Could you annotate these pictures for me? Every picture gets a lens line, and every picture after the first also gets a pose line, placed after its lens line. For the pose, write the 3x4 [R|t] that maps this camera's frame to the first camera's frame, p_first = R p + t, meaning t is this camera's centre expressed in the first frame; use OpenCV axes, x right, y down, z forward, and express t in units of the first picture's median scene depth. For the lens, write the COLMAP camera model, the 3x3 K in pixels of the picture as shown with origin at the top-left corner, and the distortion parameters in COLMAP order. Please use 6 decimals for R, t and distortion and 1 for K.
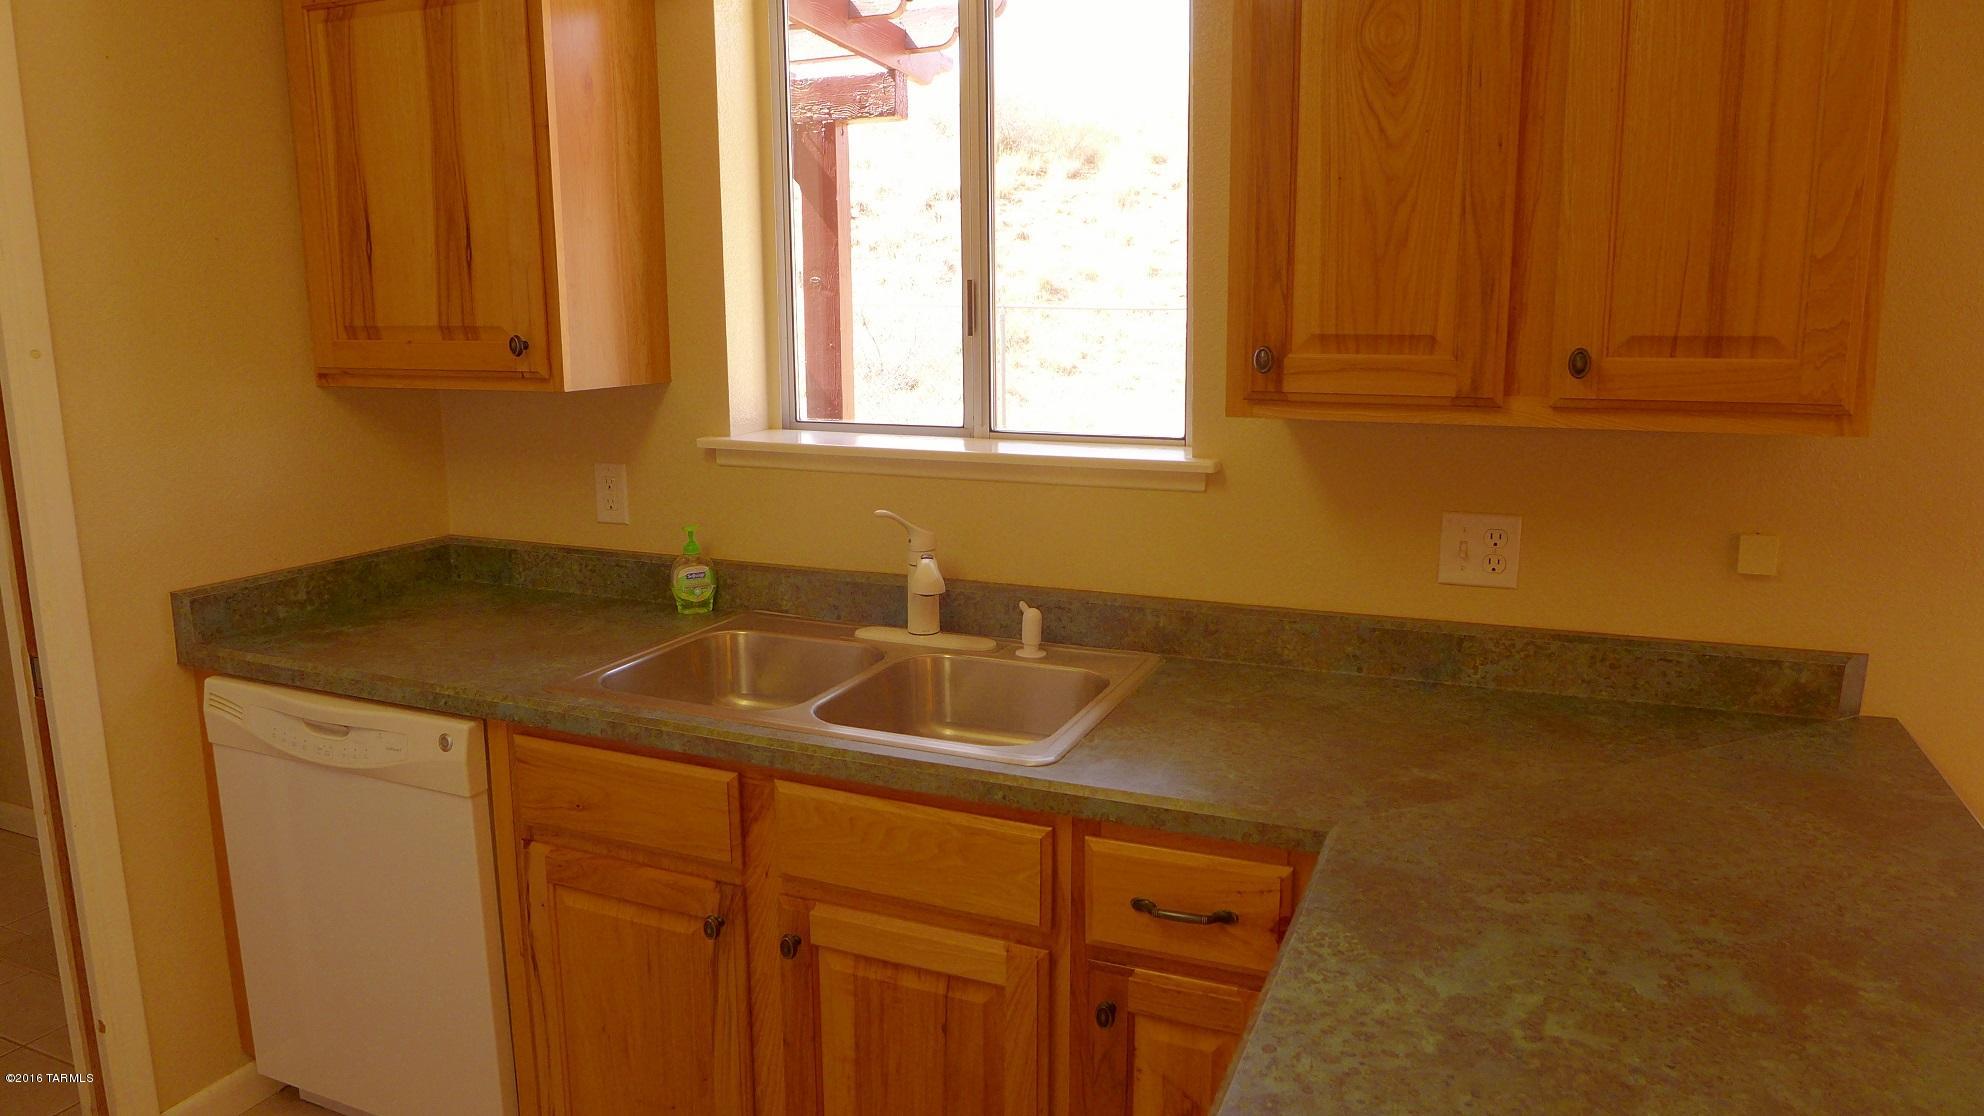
lens RADIAL K [[1296.7, 0, 990.6], [0, 1296.7, 546.8], [0, 0, 1]] dist [-0.044476, 0.001860]
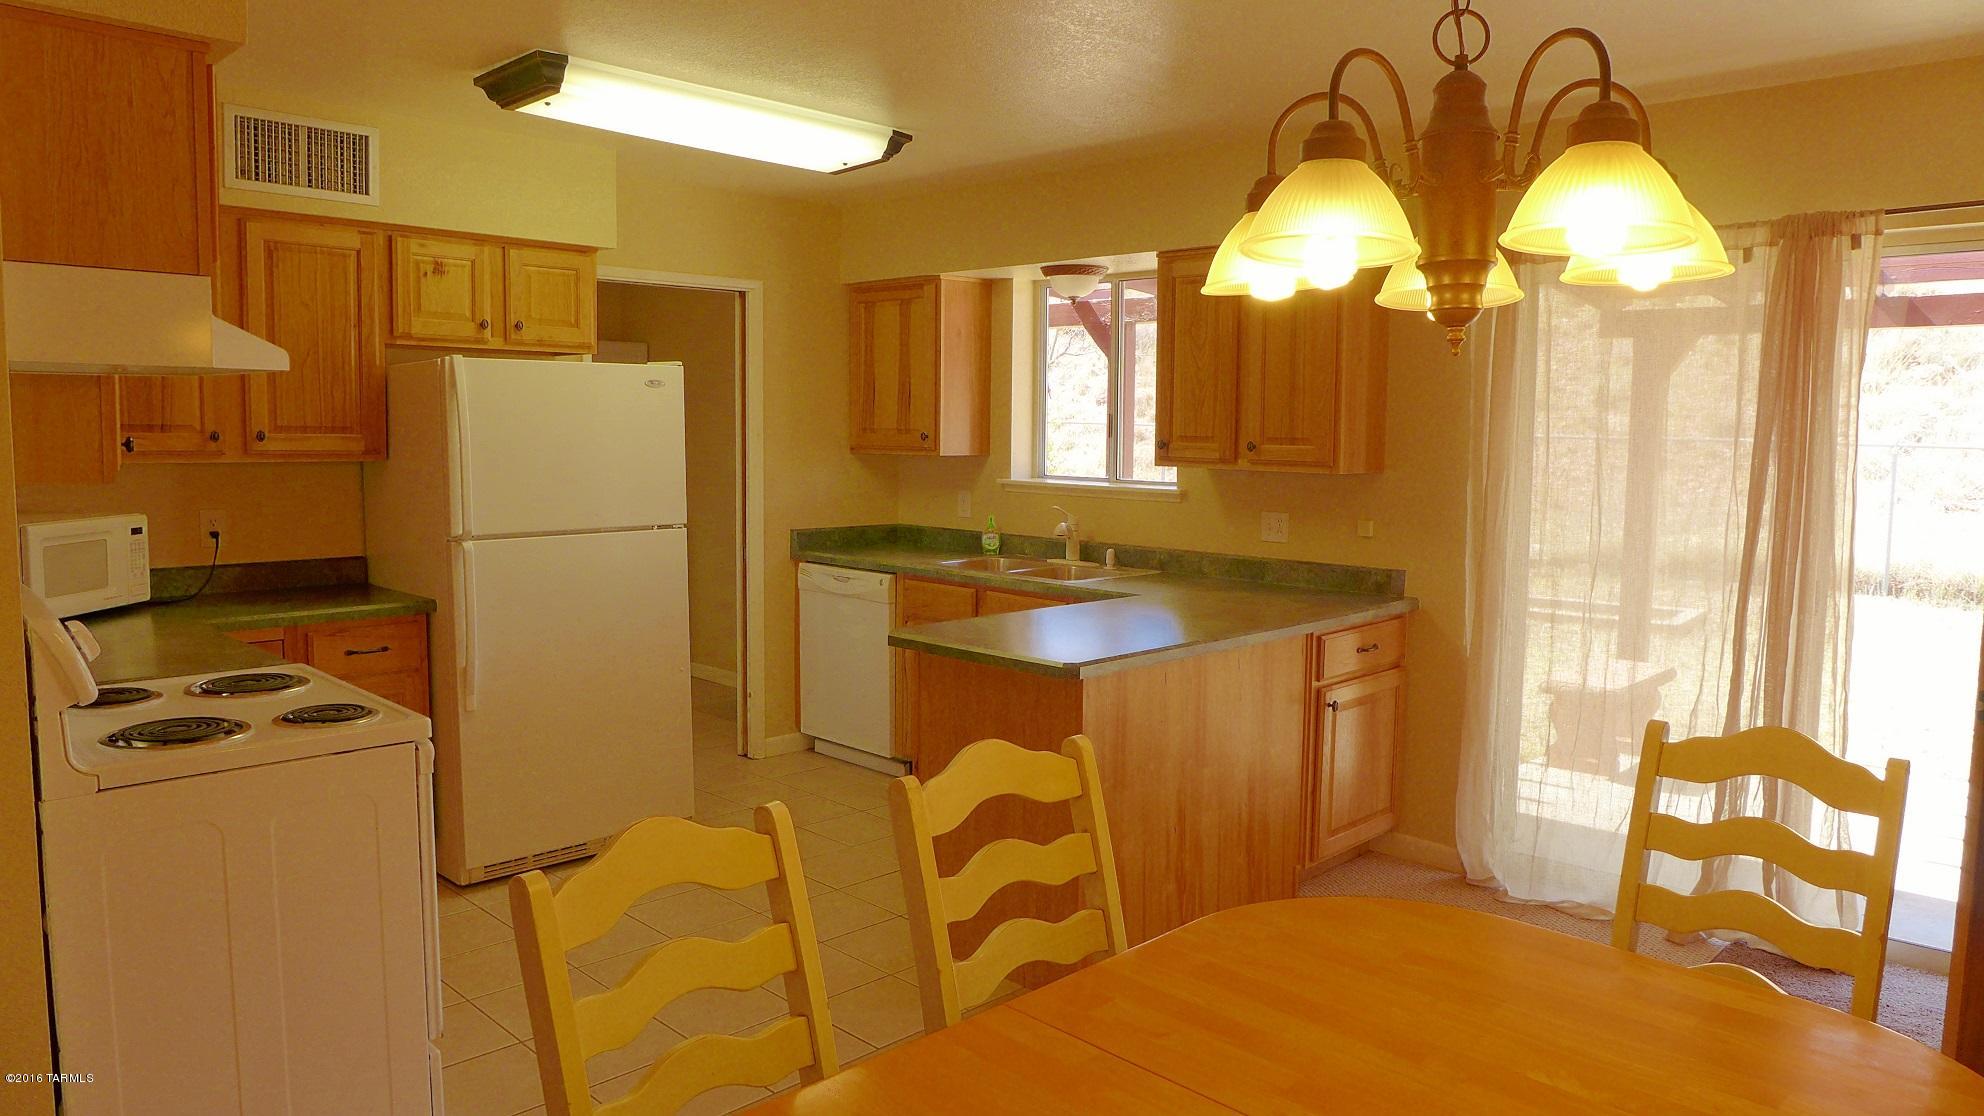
lens RADIAL K [[1296.7, 0, 990.6], [0, 1296.7, 546.8], [0, 0, 1]] dist [-0.044476, 0.001860]
pose [[0.932413, 0.048774, -0.358088, 0.674713], [-0.080808, 0.993901, -0.075038, 0.237886], [0.352244, 0.098902, 0.930668, -1.296181]]
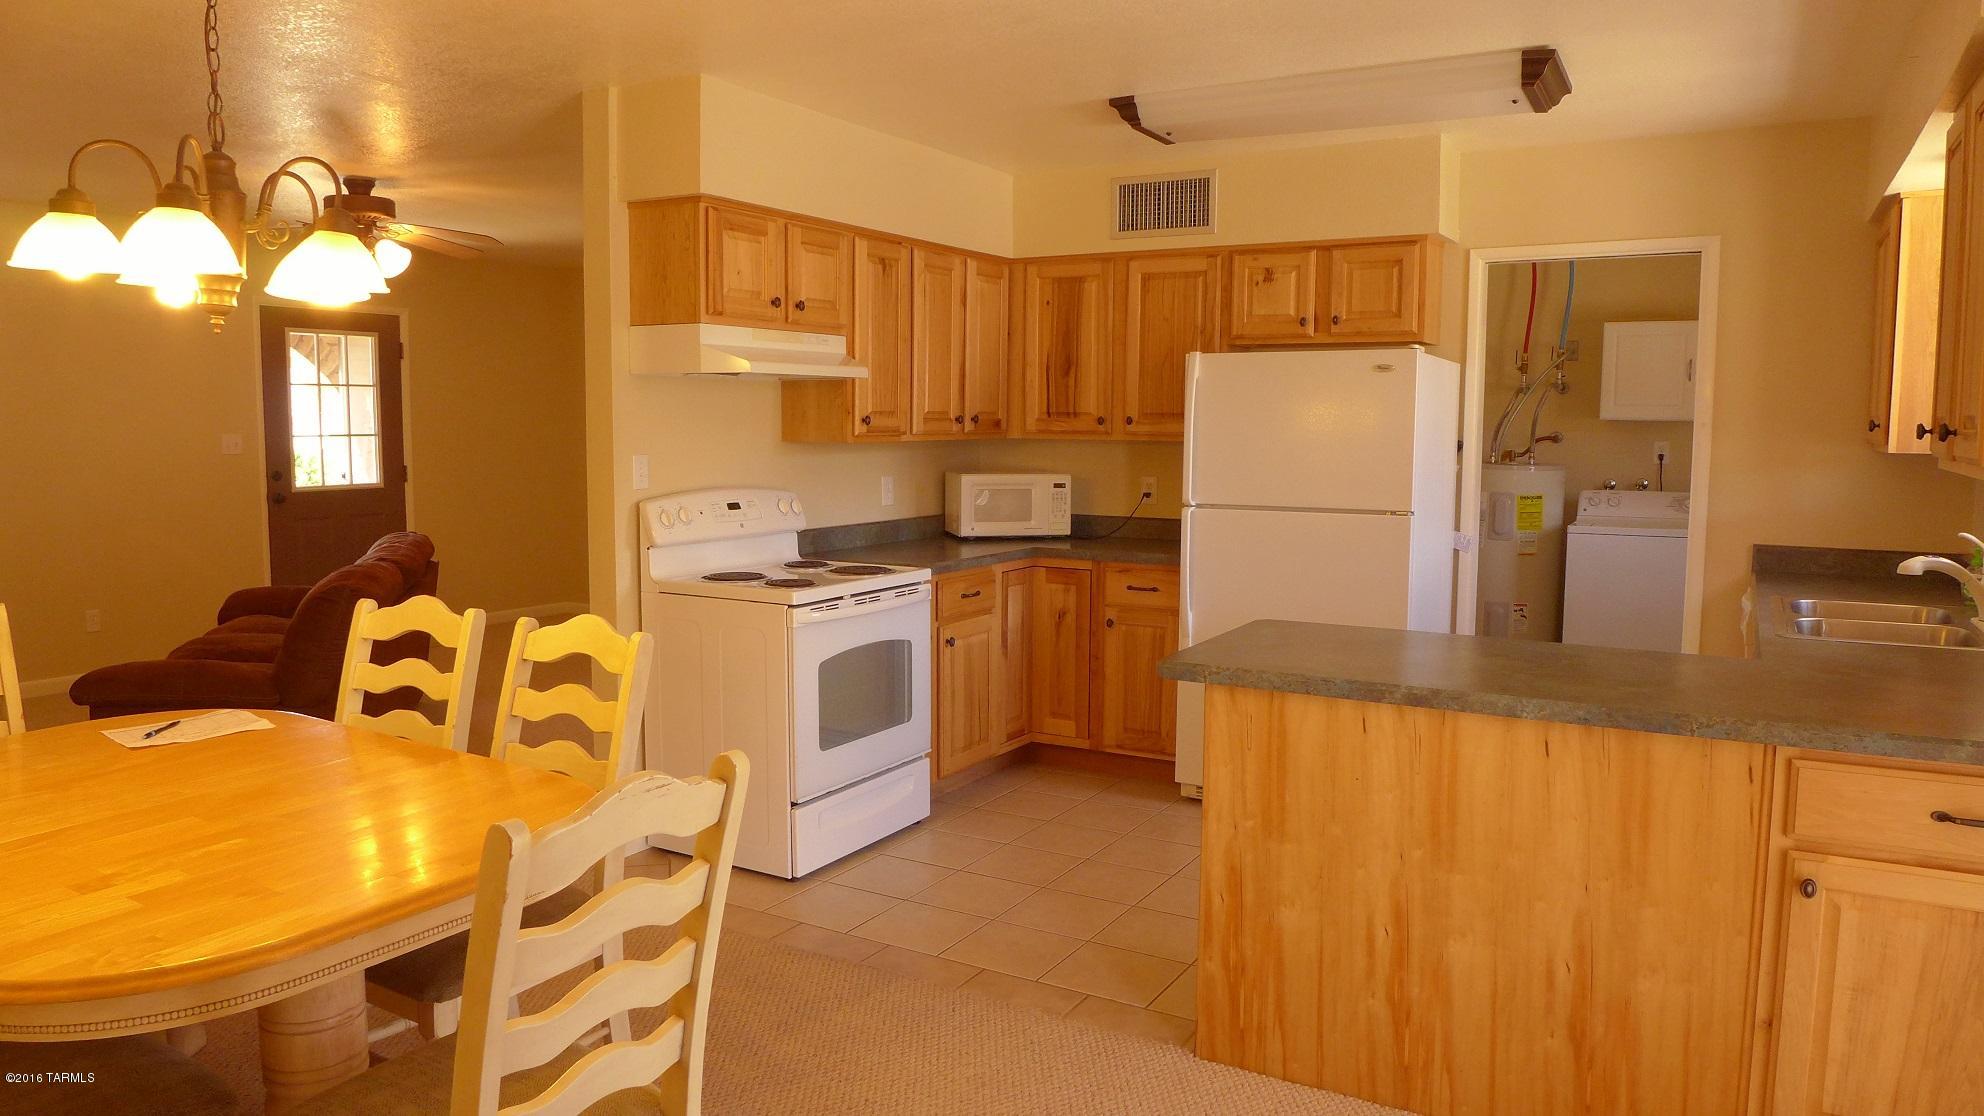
lens RADIAL K [[1307.1, 0, 992.0], [0, 1307.1, 558.0], [0, 0, 1]] dist [-0.062155, 0.023993]
pose [[-0.125962, 0.105756, -0.986382, 1.539422], [-0.183418, 0.974676, 0.127924, 0.019335], [0.974932, 0.197033, -0.103375, 0.032565]]
